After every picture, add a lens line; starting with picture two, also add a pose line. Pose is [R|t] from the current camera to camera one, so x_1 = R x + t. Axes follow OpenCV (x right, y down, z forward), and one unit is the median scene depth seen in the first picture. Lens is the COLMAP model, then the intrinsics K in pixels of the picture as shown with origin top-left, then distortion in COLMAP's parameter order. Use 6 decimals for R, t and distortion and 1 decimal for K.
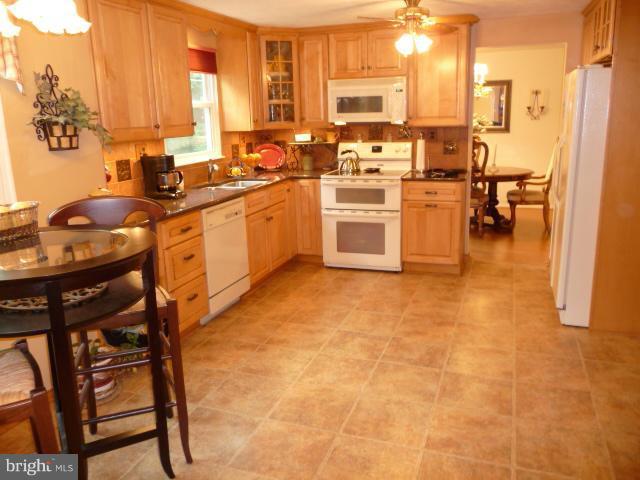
lens RADIAL K [[530.4, 0, 316.5], [0, 530.4, 236.6], [0, 0, 1]] dist [-0.027211, 0.025270]
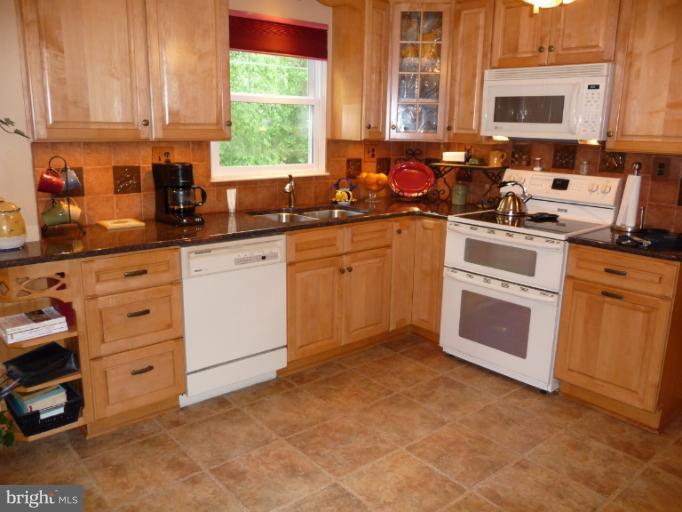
lens RADIAL K [[565.2, 0, 338.5], [0, 565.2, 254.4], [0, 0, 1]] dist [-0.027211, 0.025270]
pose [[0.870982, 0.155030, -0.466216, 0.224044], [-0.156385, 0.987038, 0.036059, -0.073737], [0.465763, 0.041503, 0.883936, 0.332347]]
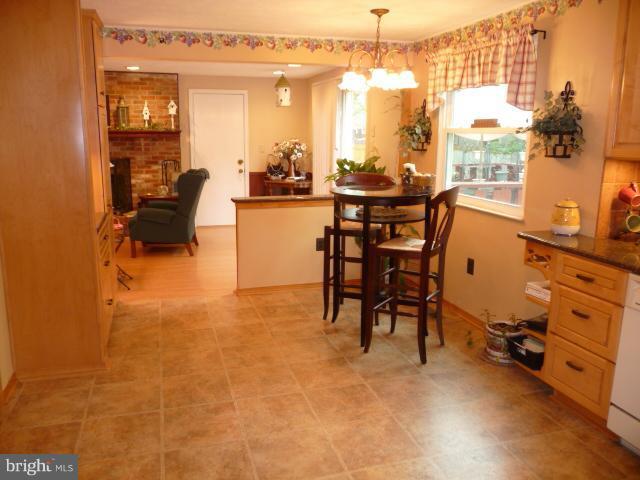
lens RADIAL K [[530.4, 0, 314.6], [0, 530.4, 240.4], [0, 0, 1]] dist [-0.027211, 0.025270]
pose [[-0.806071, 0.137677, -0.575582, 0.348119], [-0.123489, 0.912029, 0.391094, -0.218398], [0.578792, 0.386327, -0.718158, 0.909764]]
